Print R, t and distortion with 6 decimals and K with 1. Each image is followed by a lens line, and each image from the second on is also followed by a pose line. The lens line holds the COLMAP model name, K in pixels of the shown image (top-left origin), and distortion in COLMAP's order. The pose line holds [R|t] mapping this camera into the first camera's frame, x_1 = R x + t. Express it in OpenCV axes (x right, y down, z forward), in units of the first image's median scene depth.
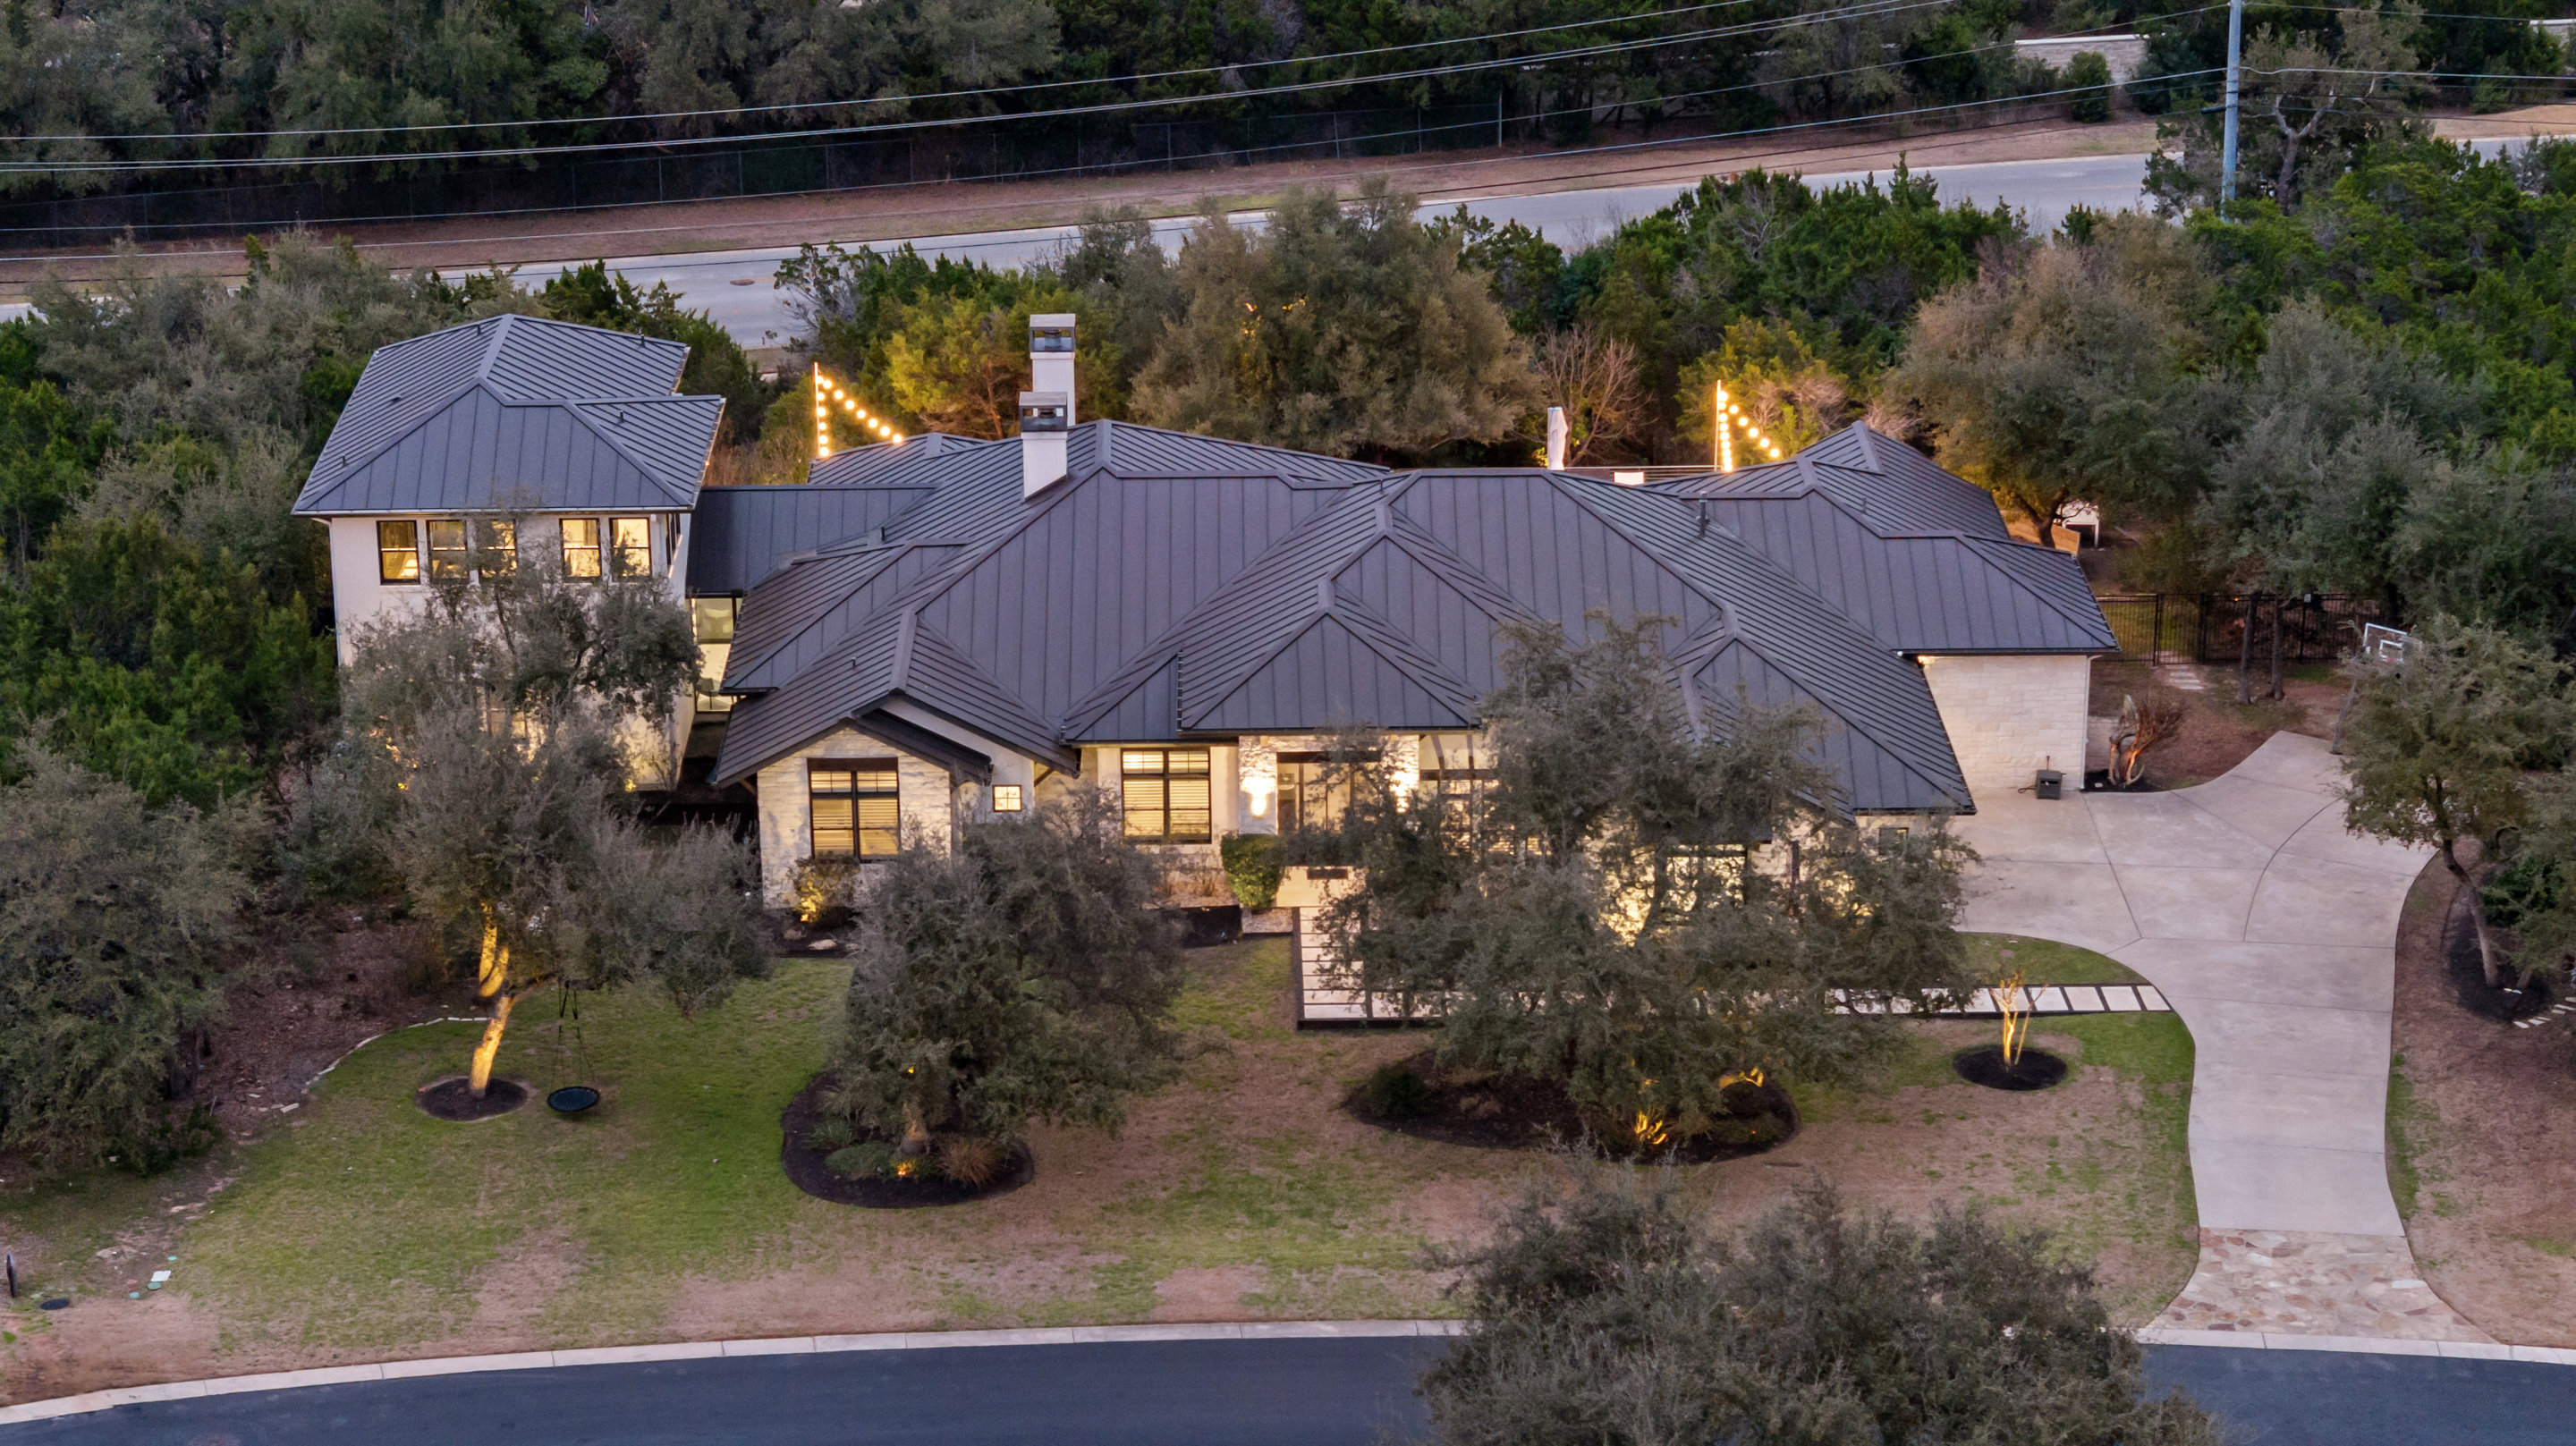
lens RADIAL K [[5165.7, 0, 1268.8], [0, 5165.7, 809.8], [0, 0, 1]] dist [-0.082638, 0.000000]
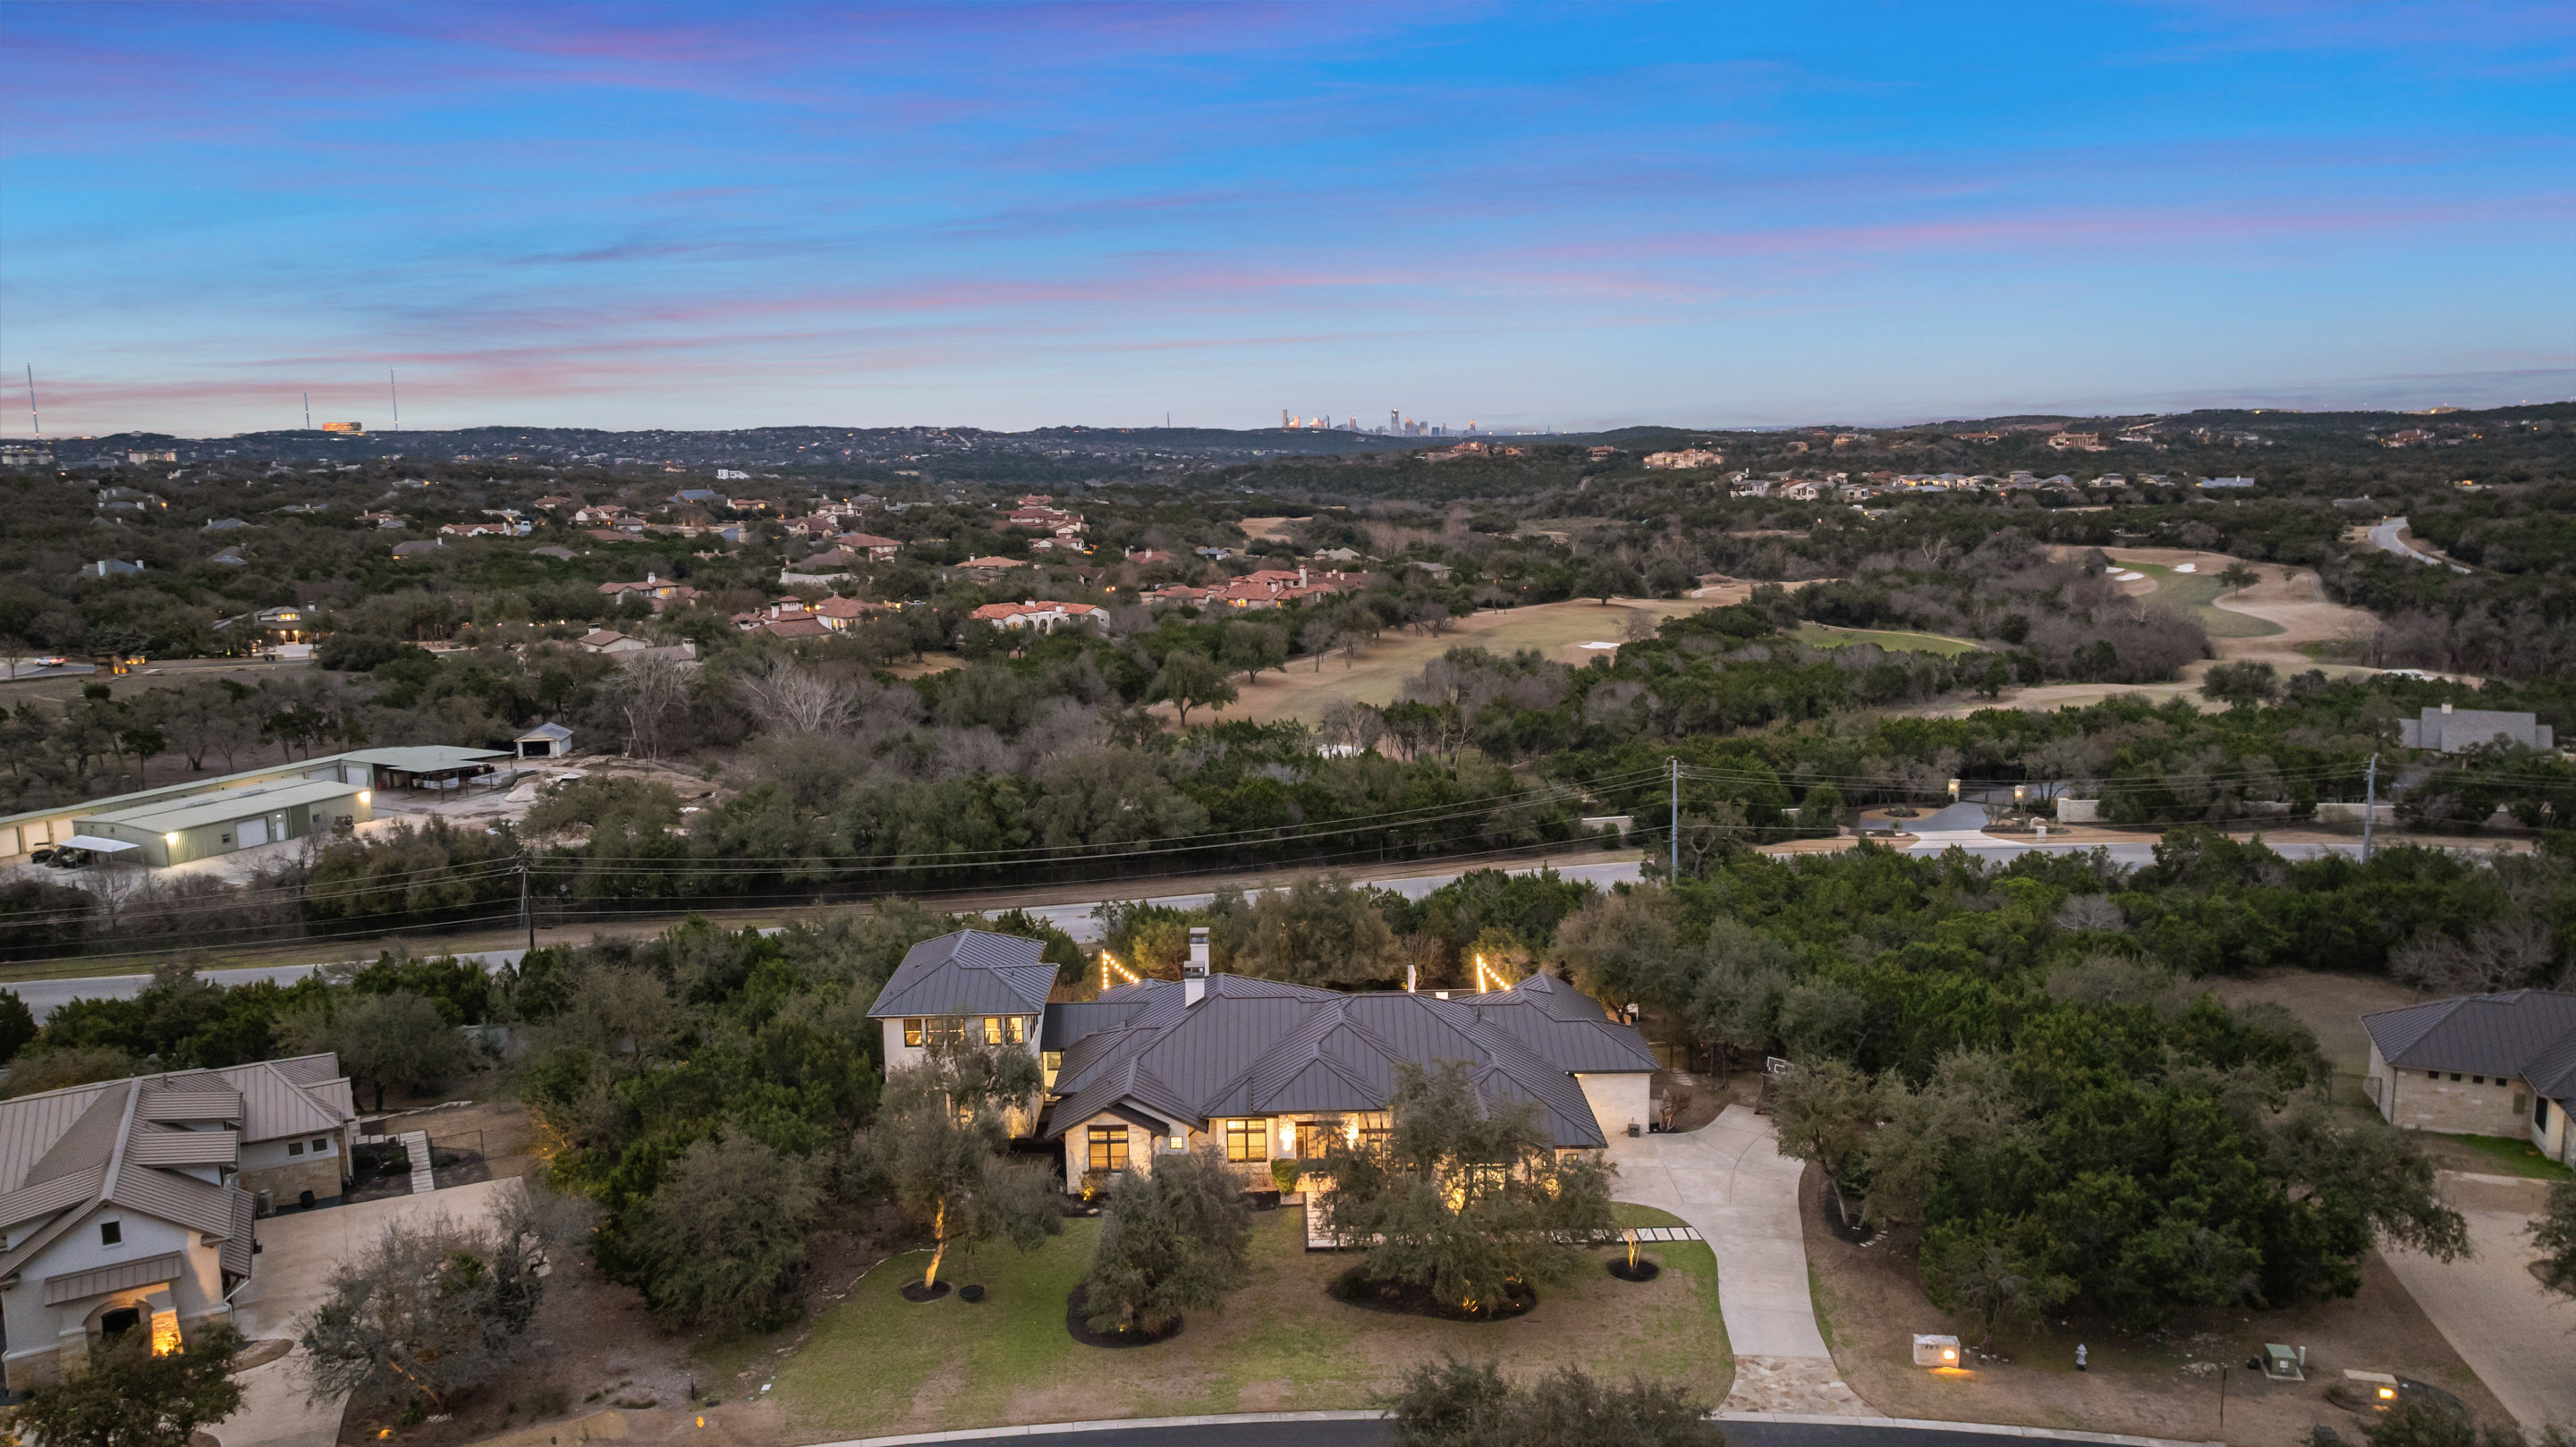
lens RADIAL K [[1817.9, 0, 1289.3], [0, 1817.9, 722.8], [0, 0, 1]] dist [-0.016244, -0.005095]
pose [[0.999967, -0.007953, -0.001408, 0.001376], [0.007489, 0.978270, -0.207201, -0.016724], [0.003025, 0.207184, 0.978297, 0.183397]]
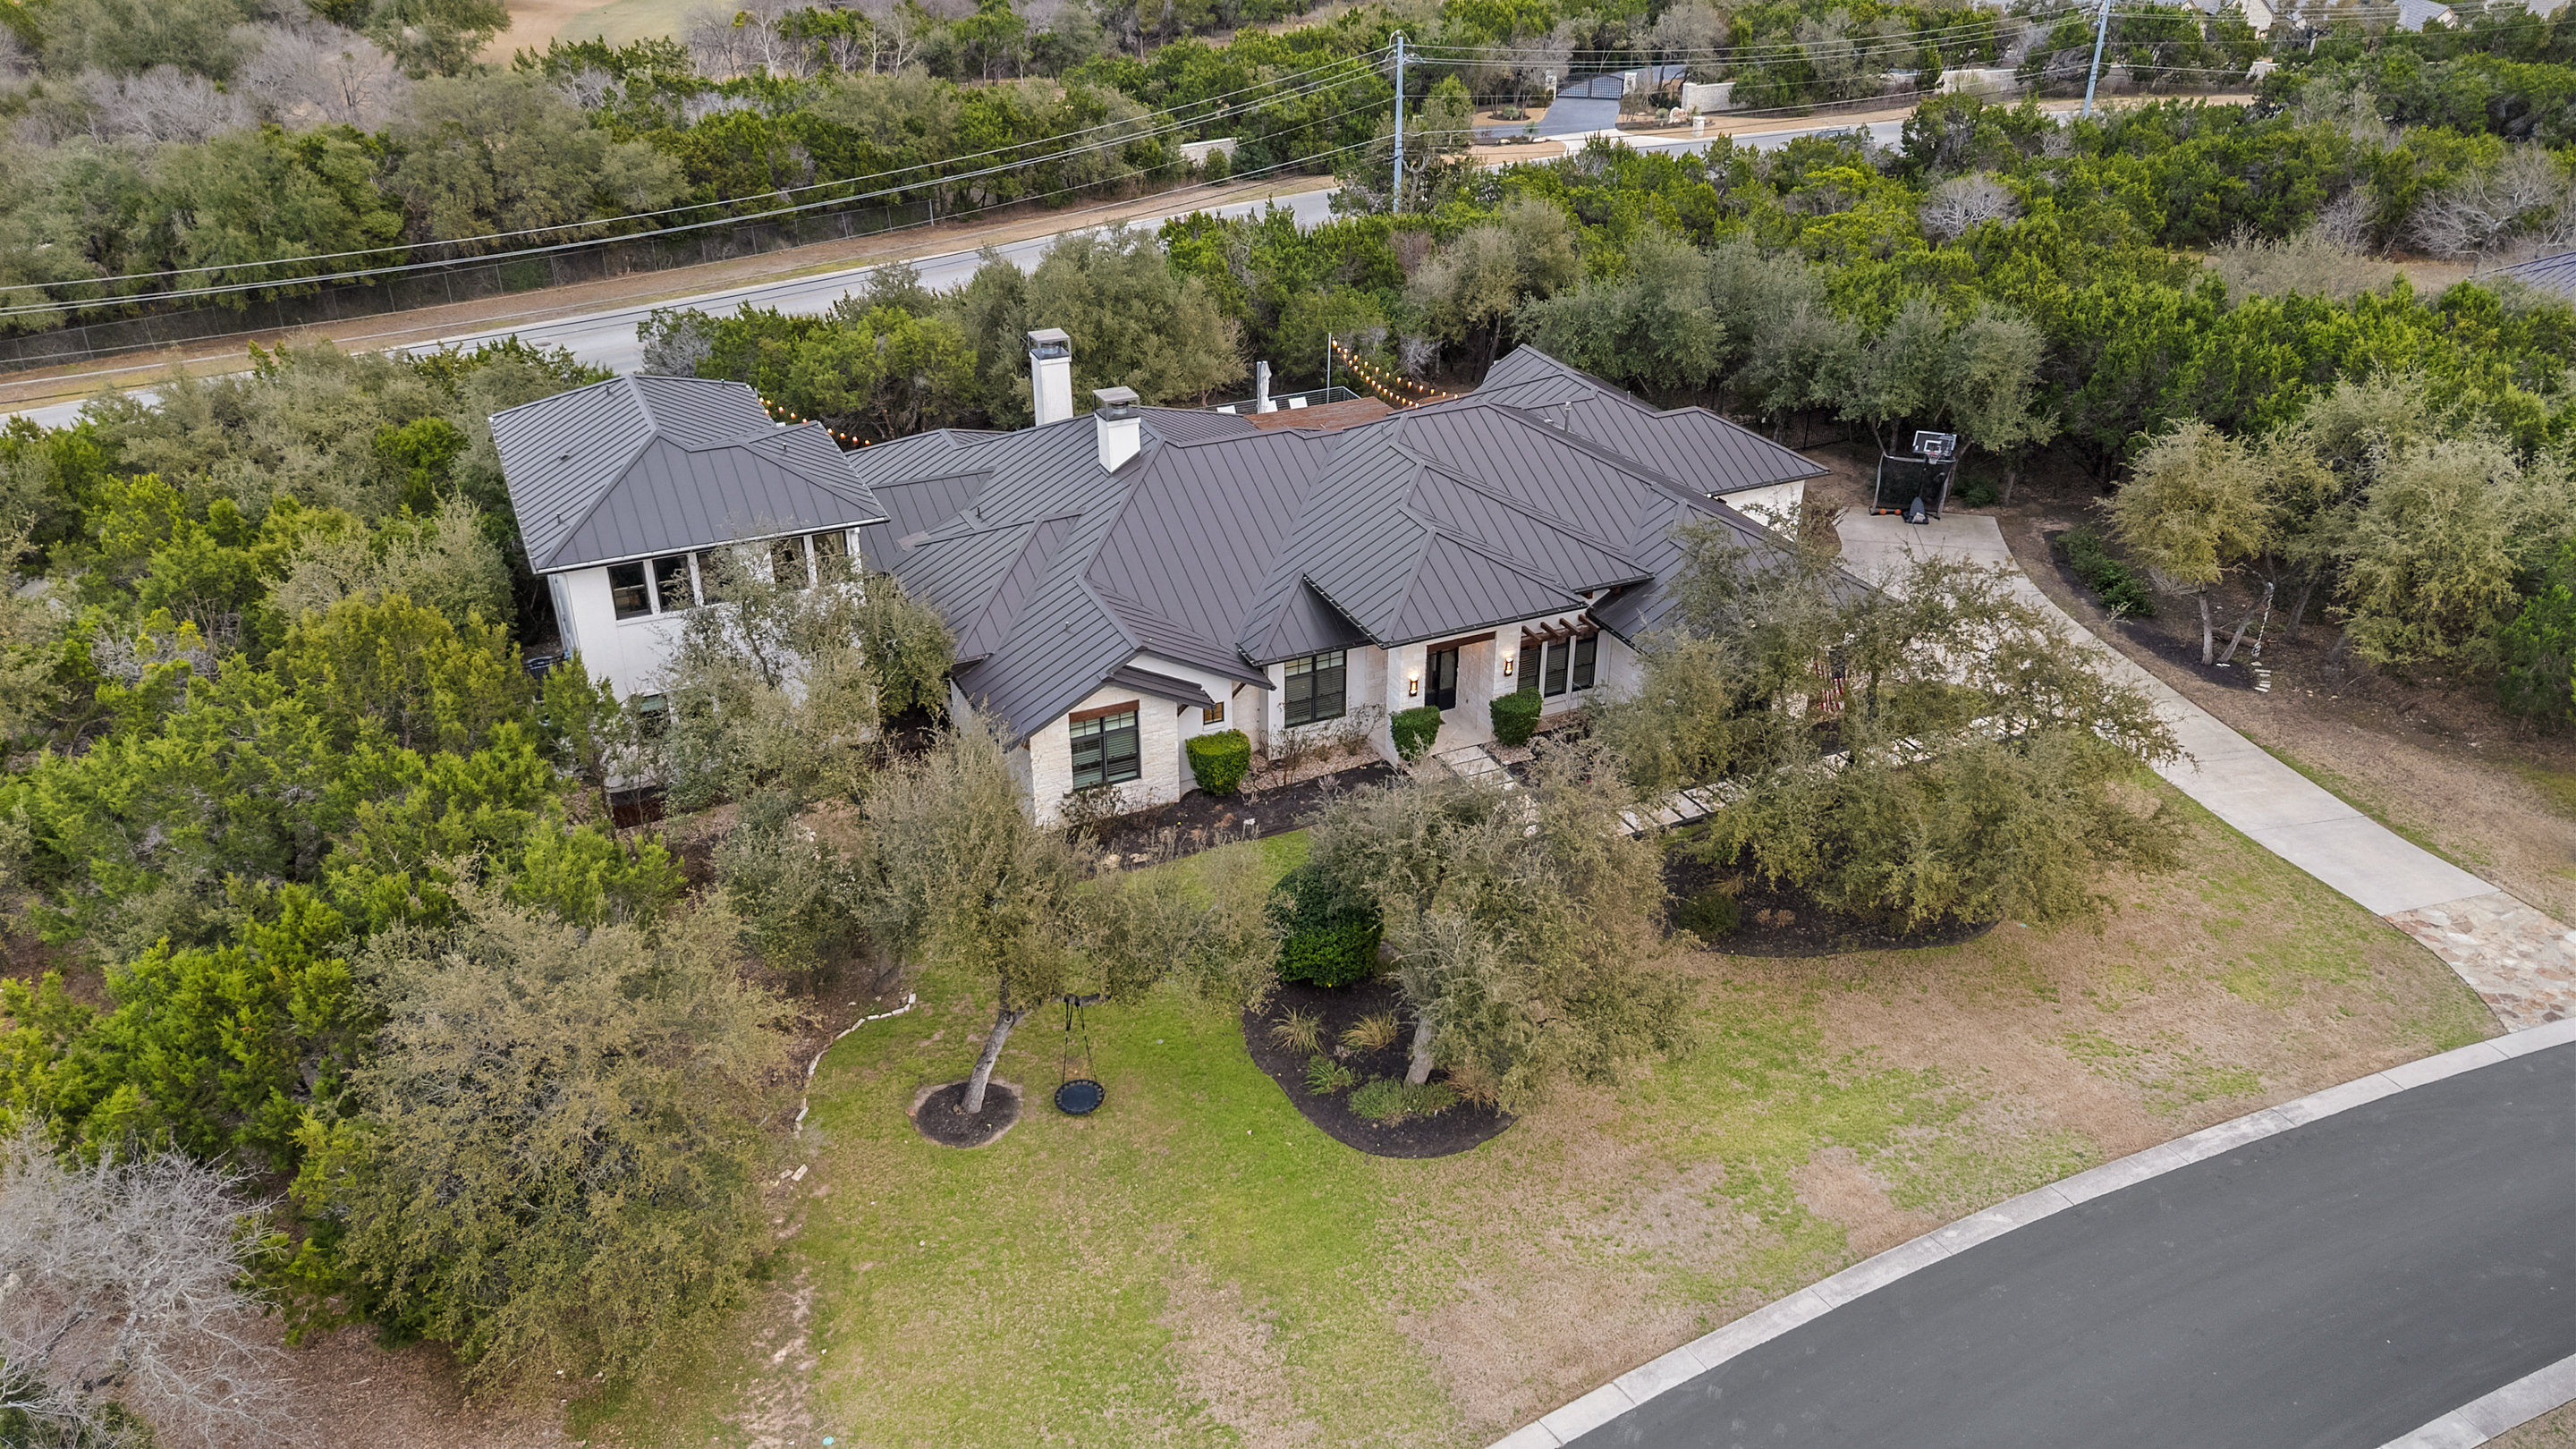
lens RADIAL K [[1891.0, 0, 1299.3], [0, 1891.0, 729.3], [0, 0, 1]] dist [0.076349, -0.073590]
pose [[0.912791, -0.186544, 0.363336, -0.198974], [0.140871, 0.978807, 0.148633, -0.063941], [-0.383363, -0.084487, 0.919725, 0.558261]]
